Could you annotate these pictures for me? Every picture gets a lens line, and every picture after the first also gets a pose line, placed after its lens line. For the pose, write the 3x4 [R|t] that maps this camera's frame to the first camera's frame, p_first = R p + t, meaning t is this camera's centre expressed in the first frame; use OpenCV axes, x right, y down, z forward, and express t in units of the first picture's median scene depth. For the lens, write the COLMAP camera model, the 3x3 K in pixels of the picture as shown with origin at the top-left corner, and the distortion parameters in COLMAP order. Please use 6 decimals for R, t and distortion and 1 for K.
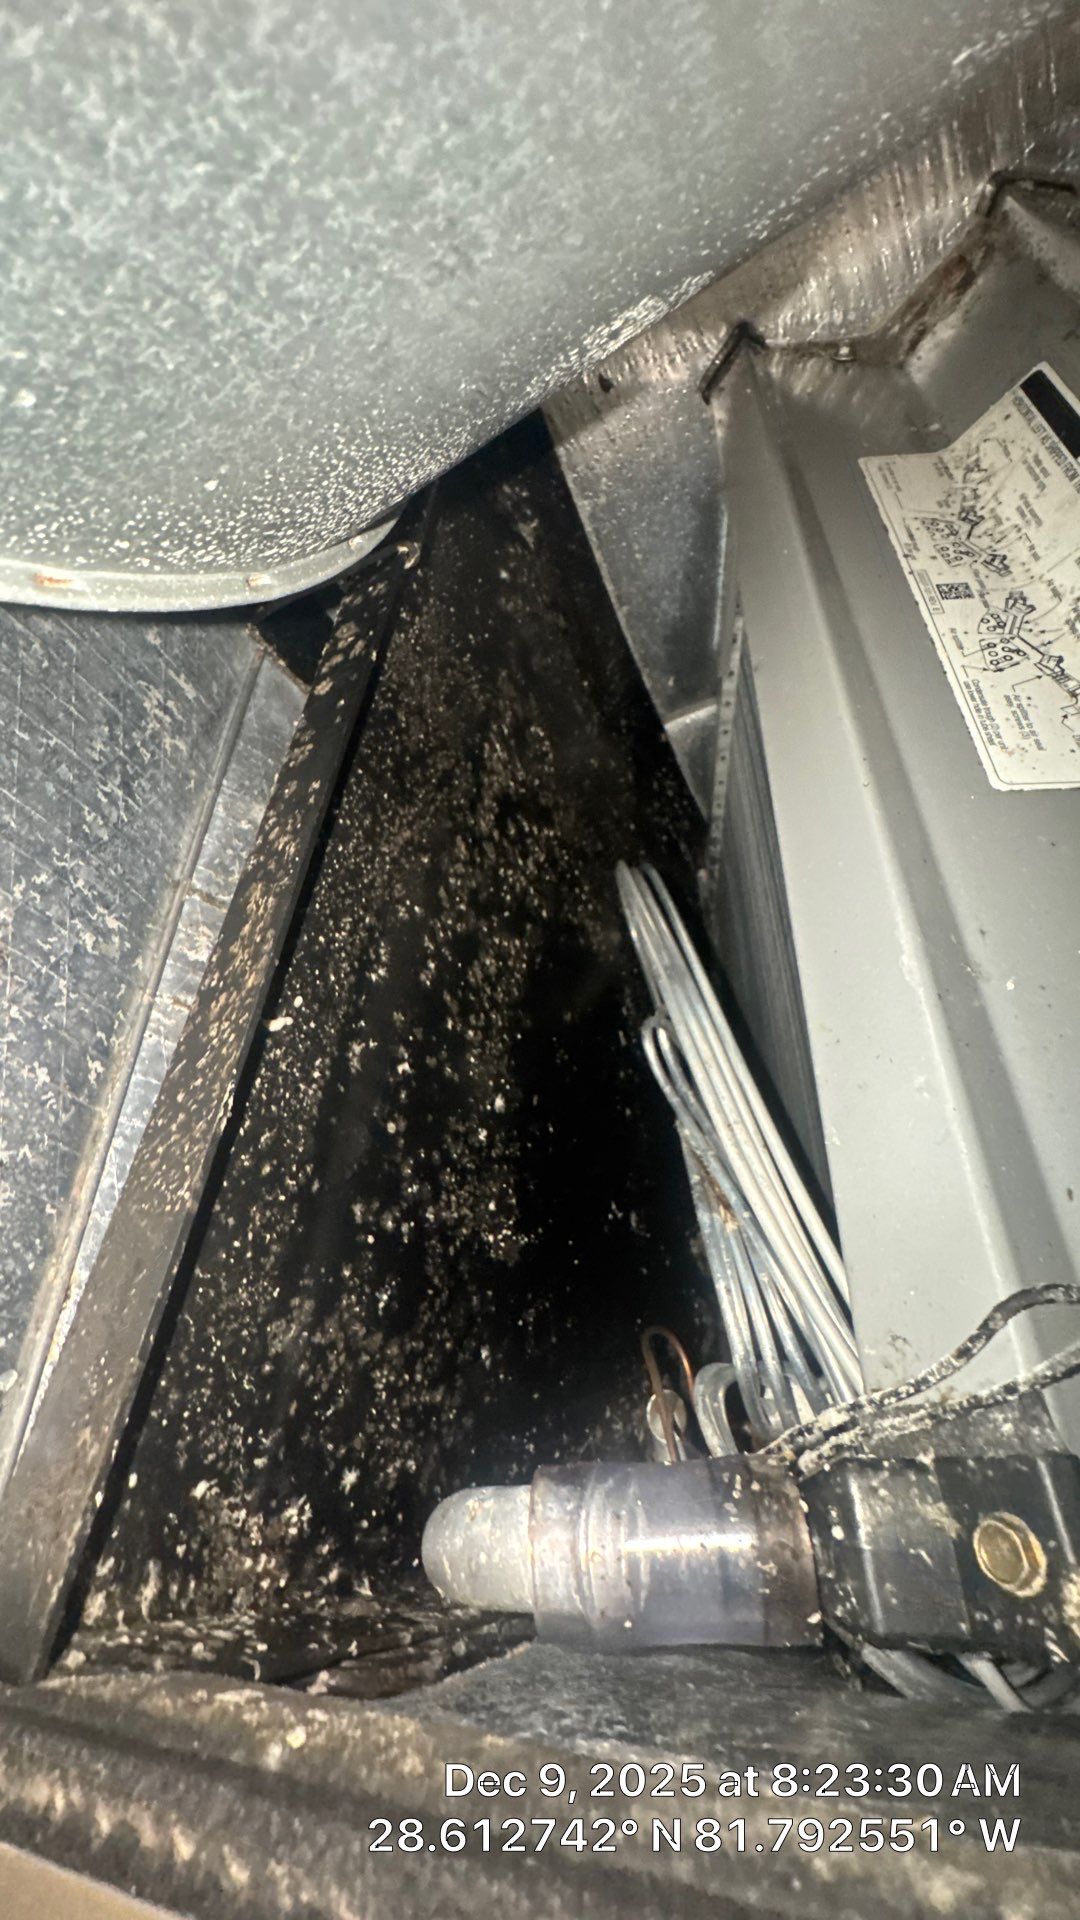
lens RADIAL K [[769.6, 0, 537.7], [0, 769.6, 955.5], [0, 0, 1]] dist [-0.003770, -0.000652]
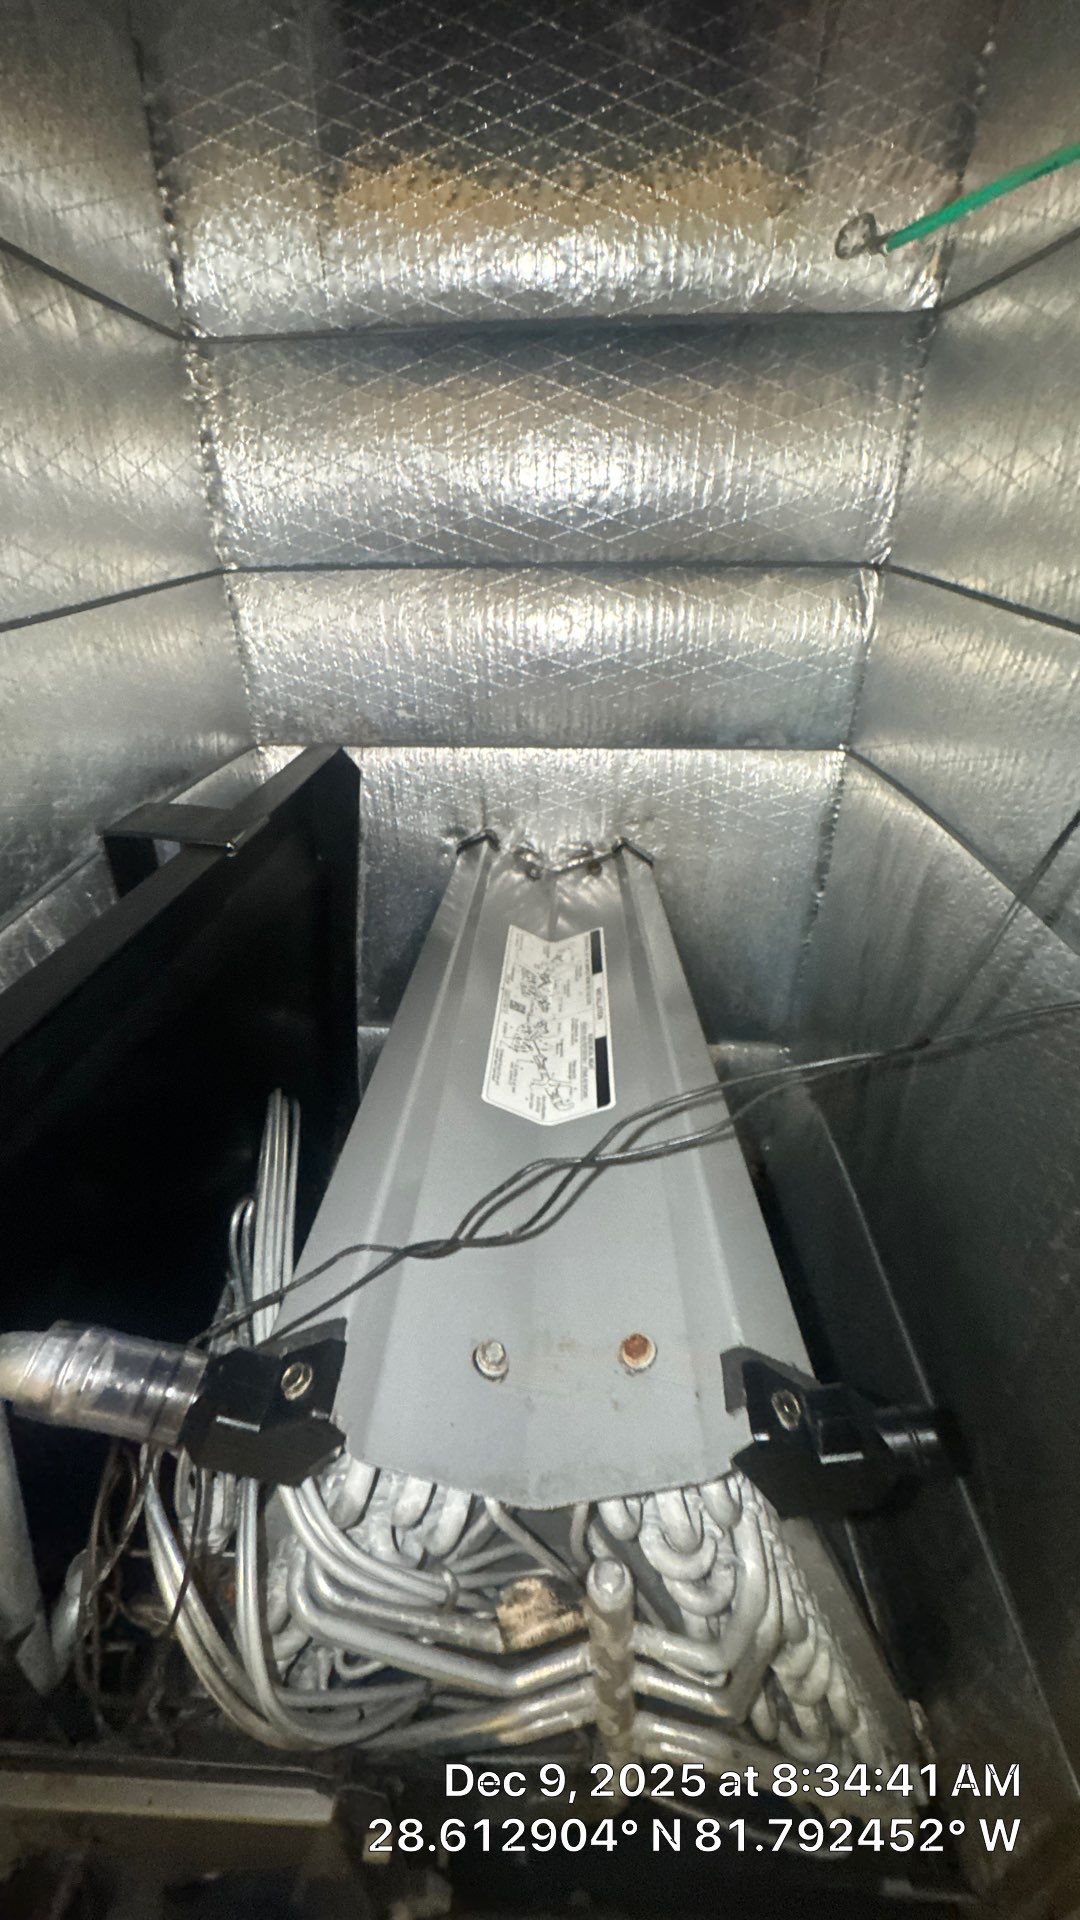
lens RADIAL K [[769.6, 0, 541.6], [0, 769.6, 956.0], [0, 0, 1]] dist [-0.003770, -0.000652]
pose [[0.848309, 0.455231, 0.270436, 0.043182], [-0.297730, 0.832438, -0.467336, 0.261048], [-0.437867, 0.315929, 0.841702, -0.599332]]
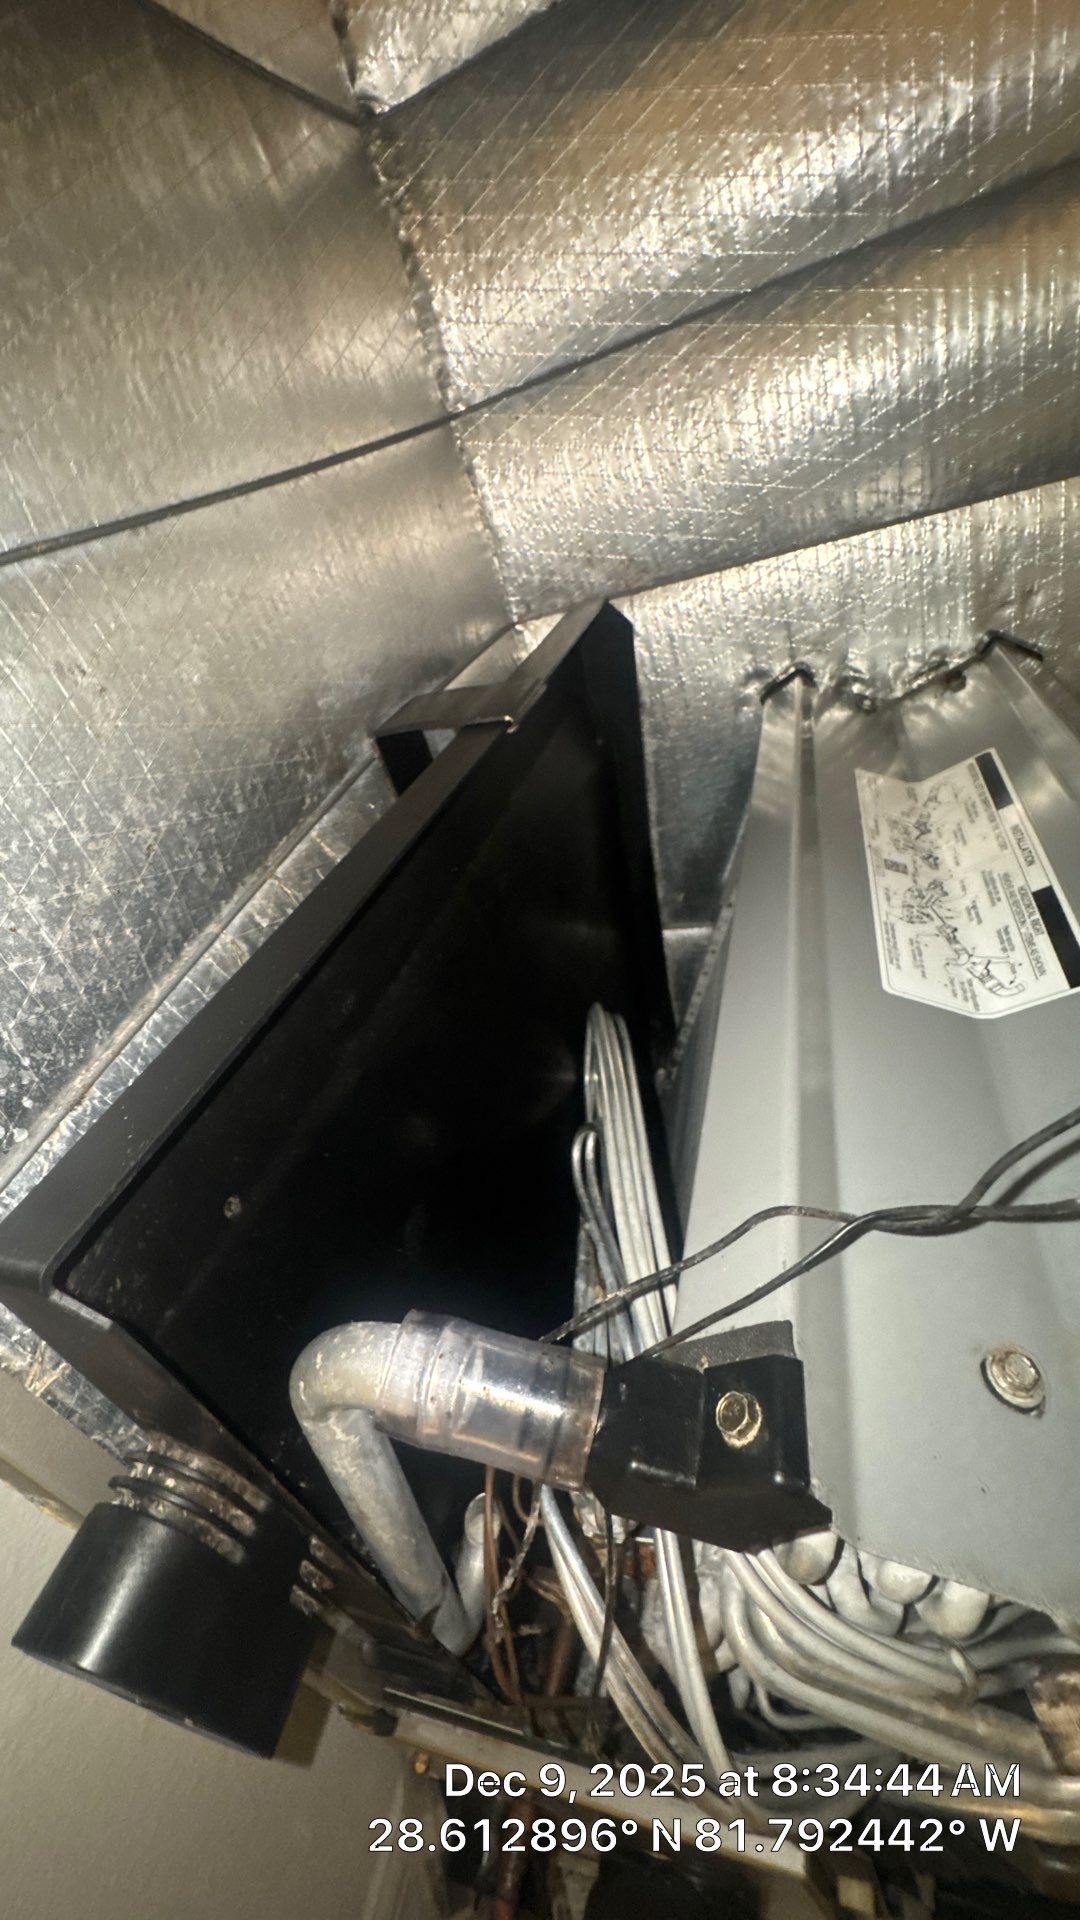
lens RADIAL K [[769.6, 0, 544.1], [0, 769.6, 957.9], [0, 0, 1]] dist [-0.003770, -0.000652]
pose [[0.945955, 0.324296, 0.001090, 0.009982], [-0.312900, 0.913587, -0.259717, 0.215032], [-0.085221, 0.245339, 0.965684, -0.209901]]
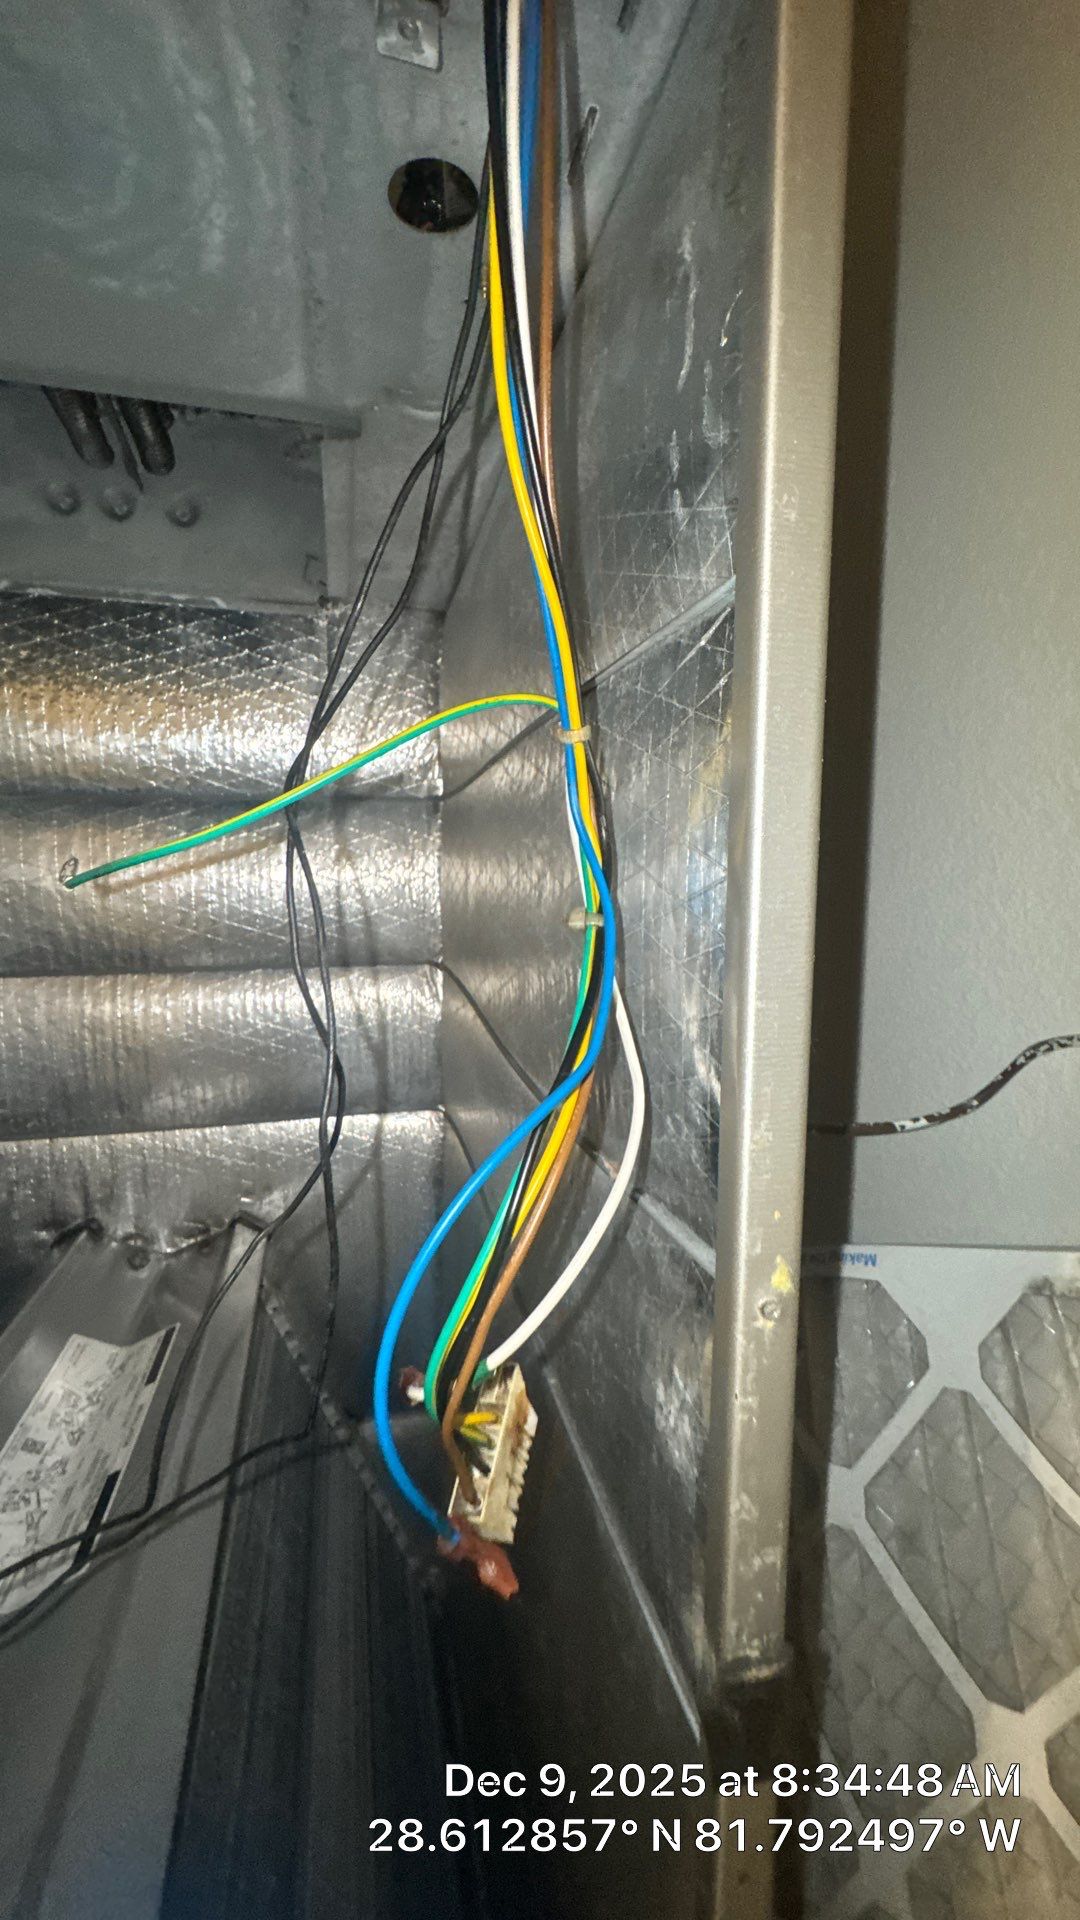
lens RADIAL K [[769.6, 0, 544.9], [0, 769.6, 954.6], [0, 0, 1]] dist [-0.003770, -0.000652]
pose [[0.813278, 0.499498, 0.298465, 0.419675], [-0.066099, 0.588921, -0.805483, 0.149724], [-0.578109, 0.635353, 0.511973, -1.125166]]
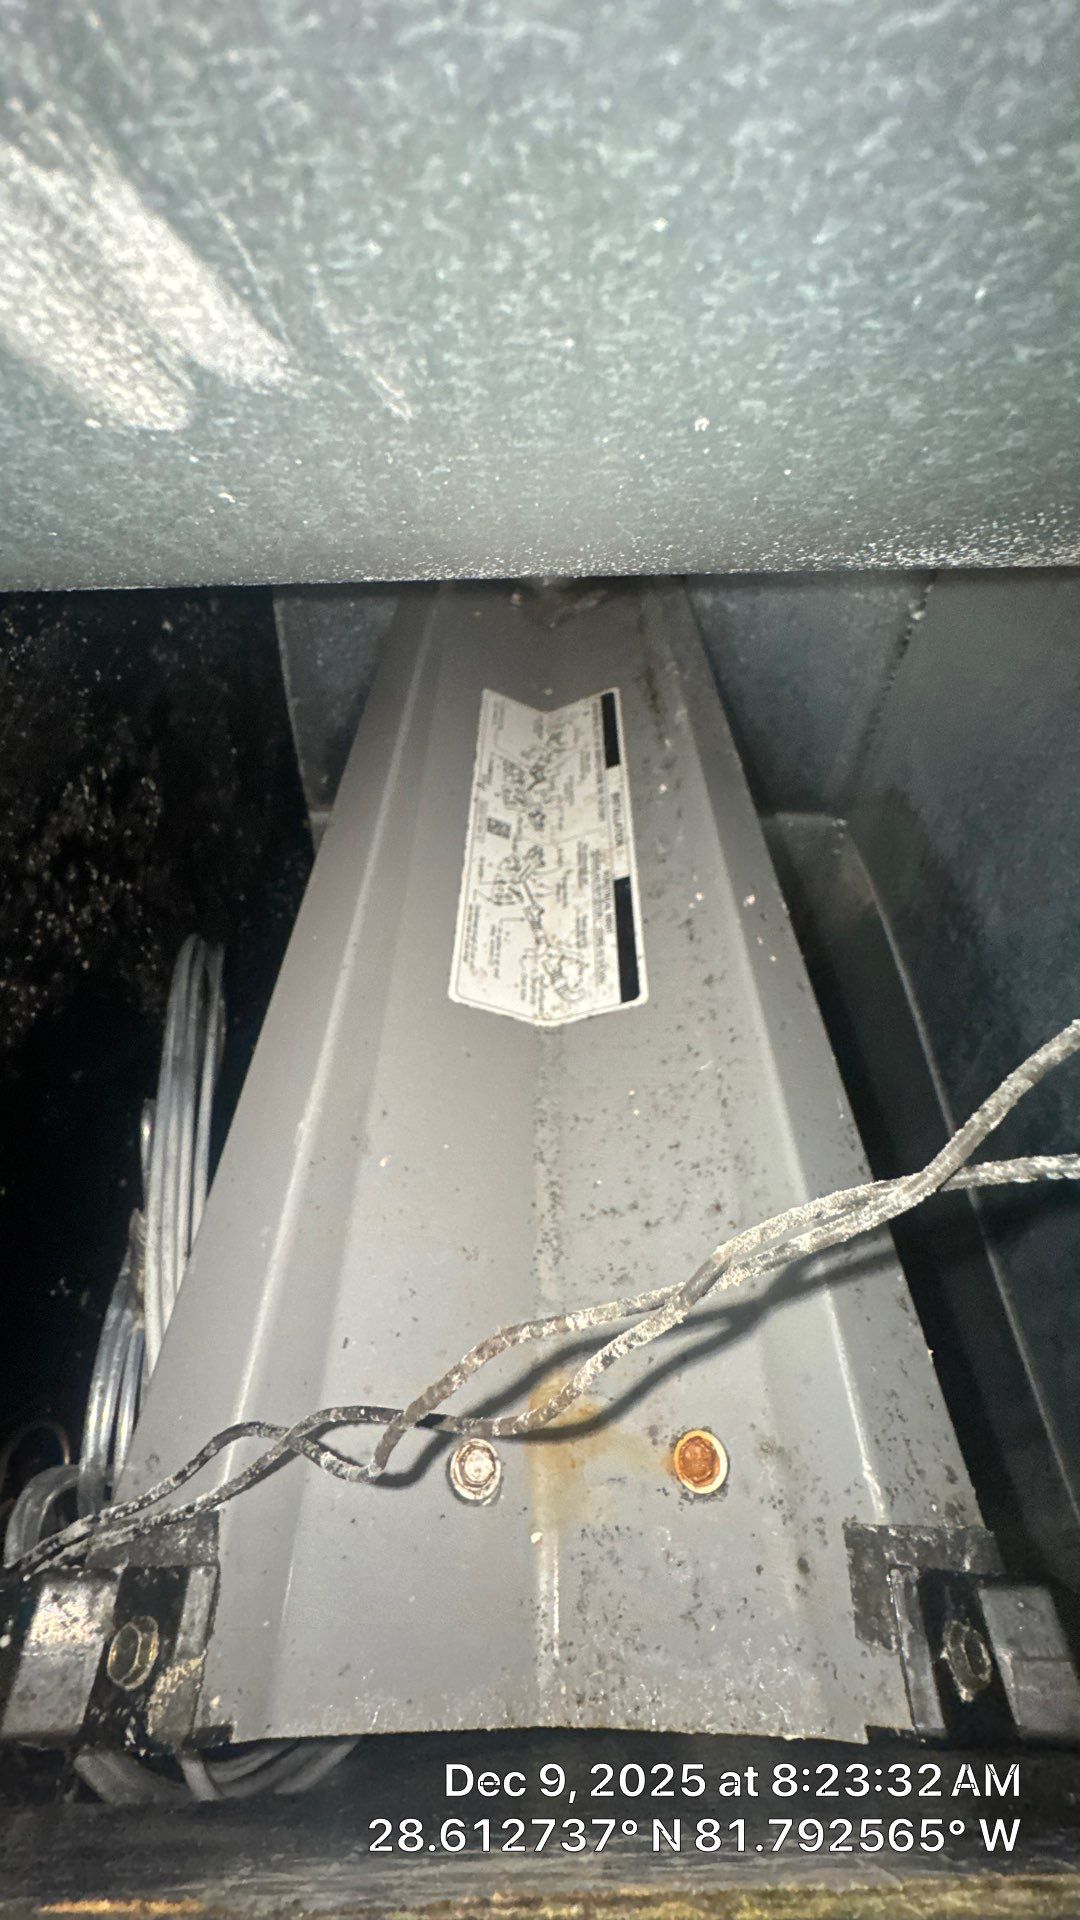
lens RADIAL K [[769.6, 0, 539.6], [0, 769.6, 958.6], [0, 0, 1]] dist [-0.003770, -0.000652]
pose [[0.863278, 0.297149, 0.407986, 0.150622], [-0.263311, 0.954757, -0.138227, -0.114454], [-0.430602, 0.011901, 0.902464, -0.162466]]
